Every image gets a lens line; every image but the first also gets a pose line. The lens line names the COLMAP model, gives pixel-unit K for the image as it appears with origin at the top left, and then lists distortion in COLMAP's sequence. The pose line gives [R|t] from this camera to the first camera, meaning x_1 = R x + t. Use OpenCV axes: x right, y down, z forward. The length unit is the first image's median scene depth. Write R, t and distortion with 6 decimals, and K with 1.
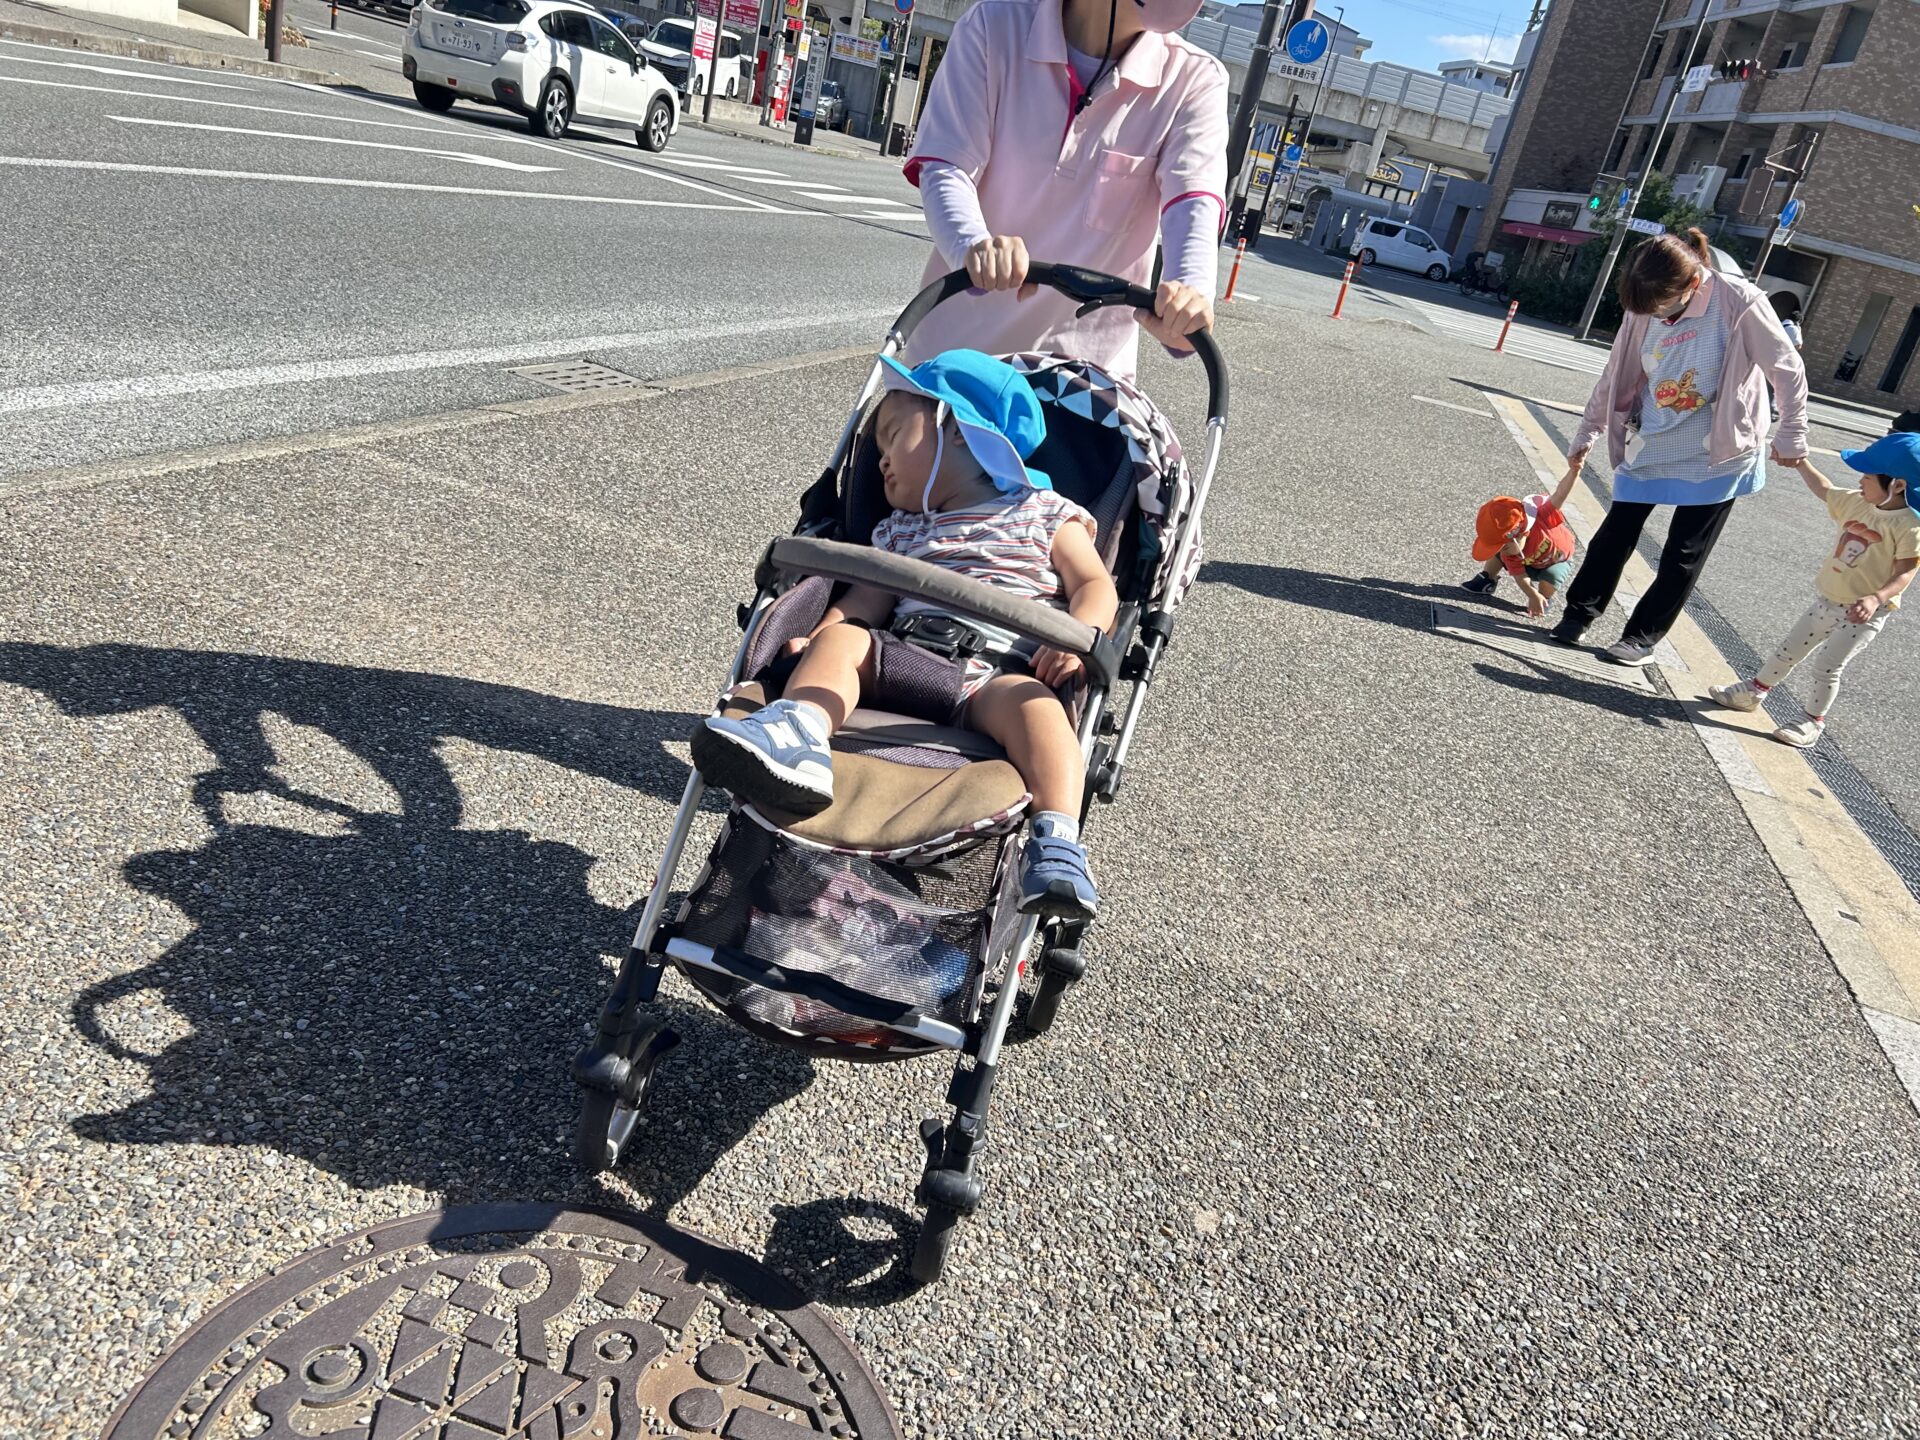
lens RADIAL K [[1495.5, 0, 929.0], [0, 1495.5, 738.8], [0, 0, 1]] dist [0.048920, -0.059627]
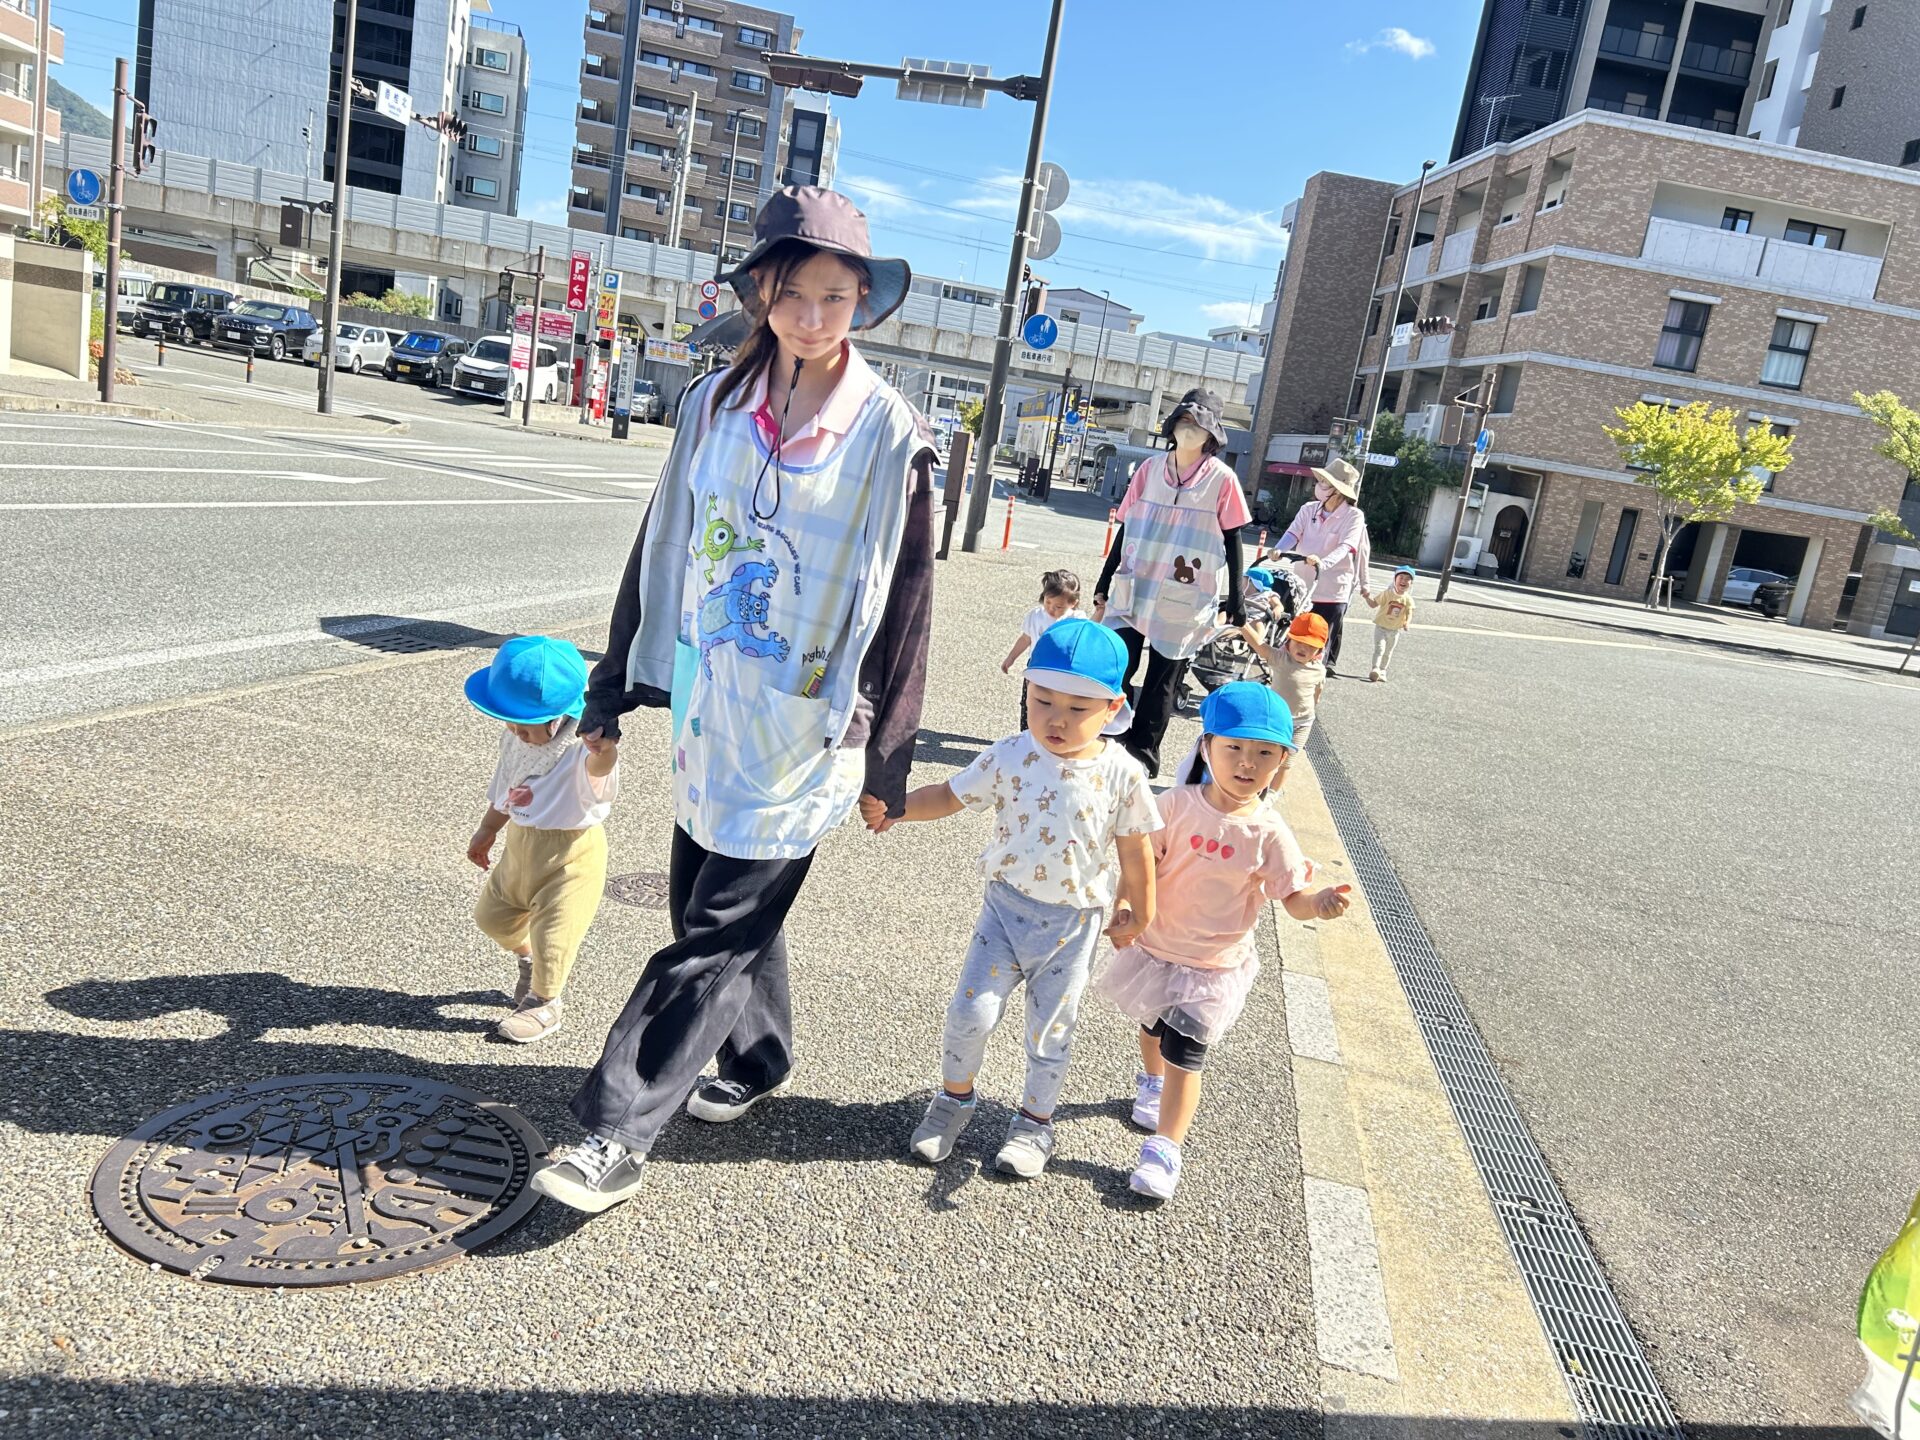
lens RADIAL K [[1463.1, 0, 934.9], [0, 1463.1, 739.3], [0, 0, 1]] dist [0.038767, -0.044219]
pose [[0.990109, -0.088107, 0.109187, 0.039193], [0.104745, 0.981955, -0.157455, 0.040646], [-0.093344, 0.167335, 0.981471, -0.118716]]
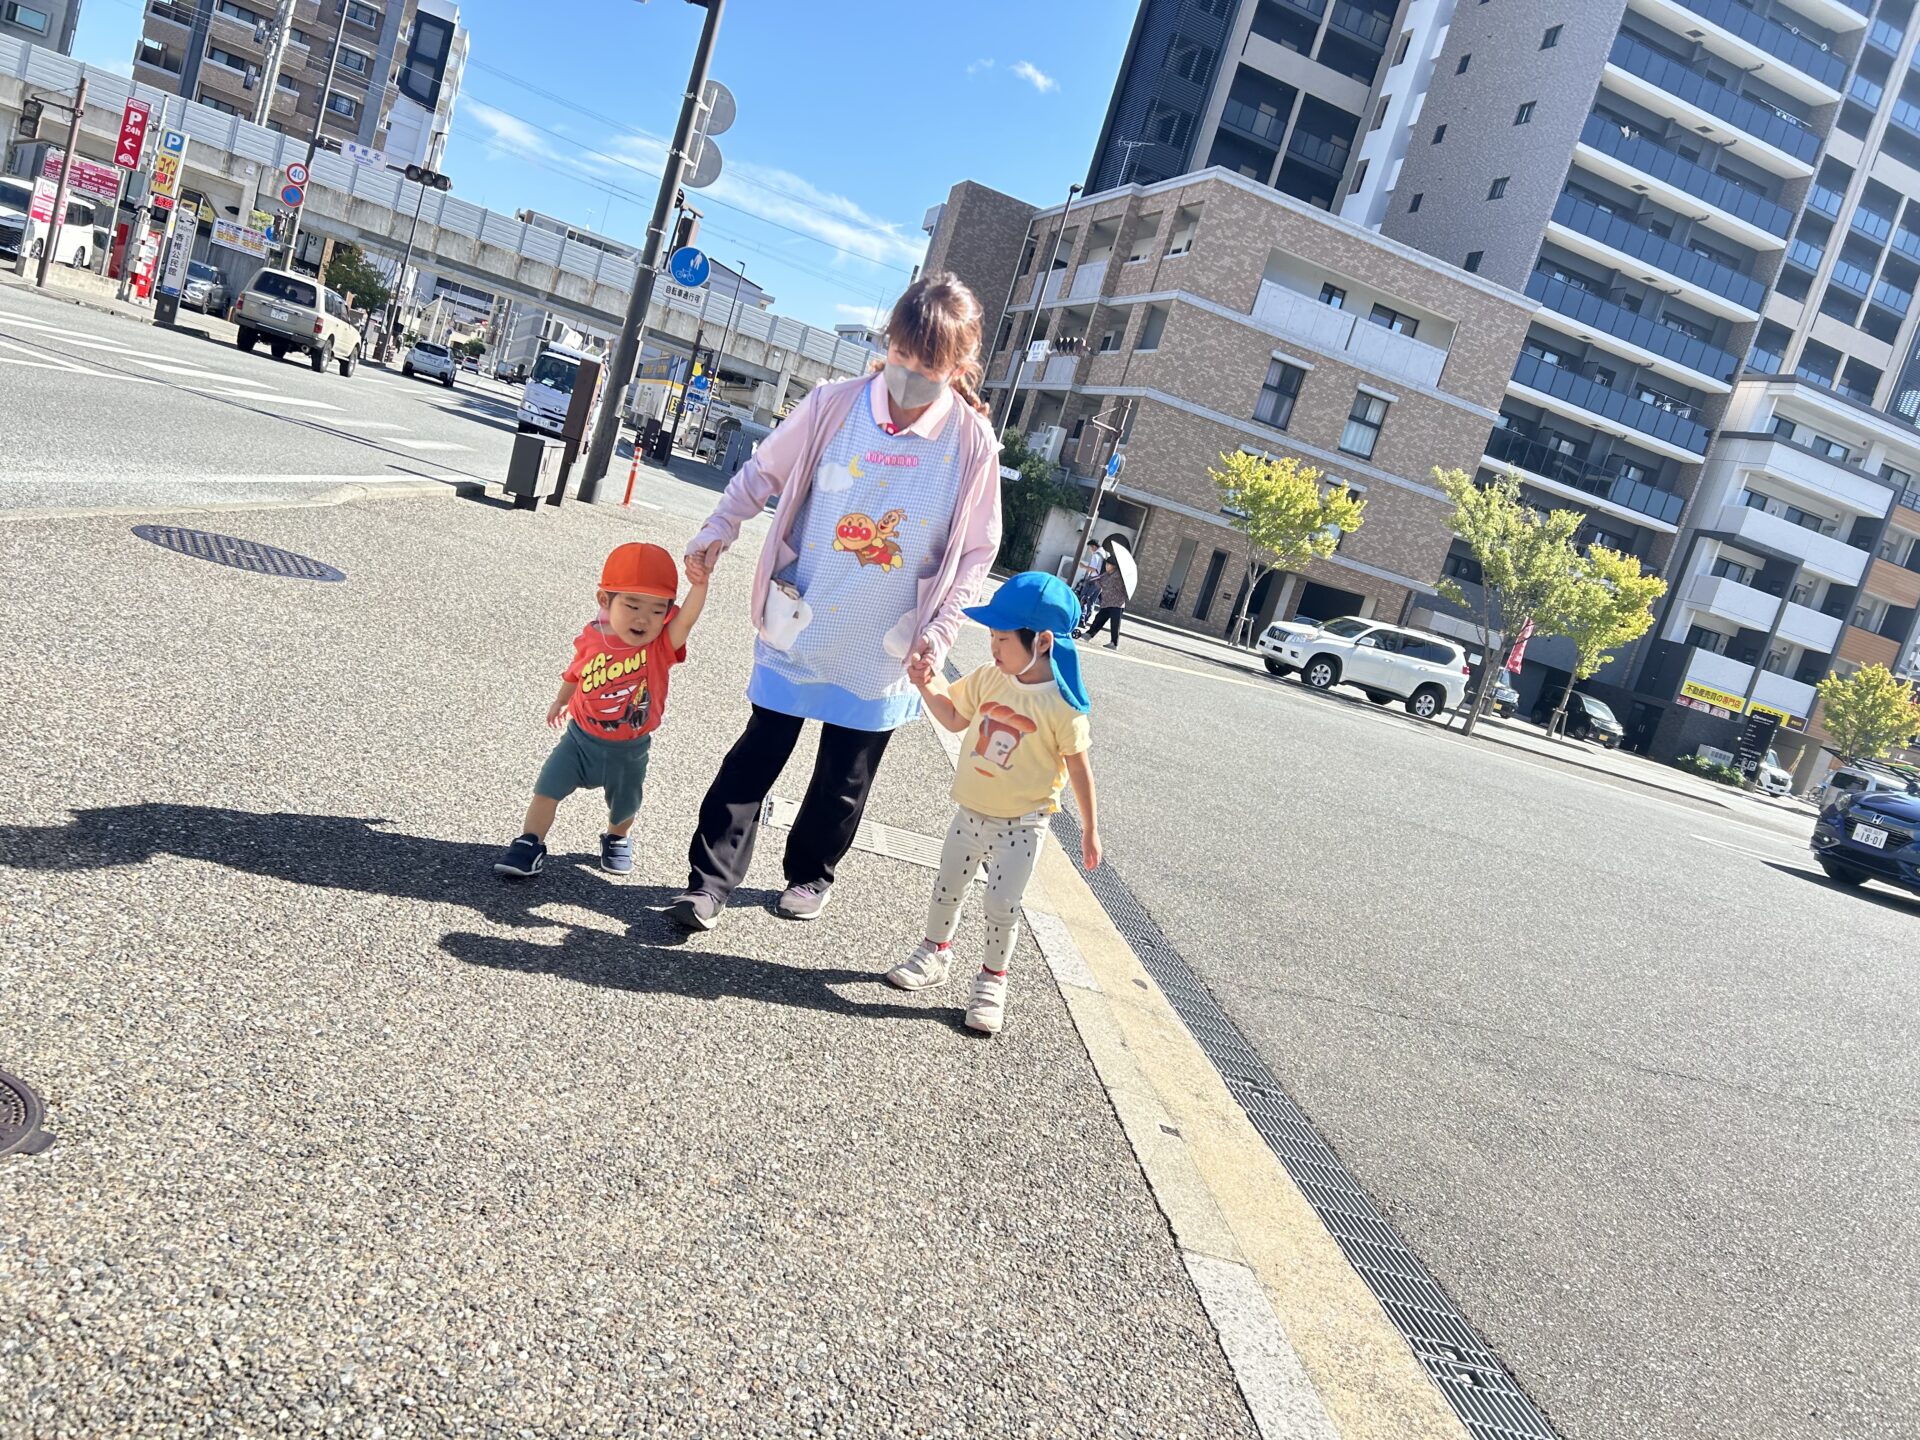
lens RADIAL K [[1497.9, 0, 960.0], [0, 1497.9, 720.0], [0, 0, 1]] dist [0.051476, -0.051954]
pose [[0.922875, -0.001054, 0.385099, 0.050154], [0.058345, 0.988835, -0.137115, -0.002281], [-0.380655, 0.149008, 0.912633, 0.066053]]
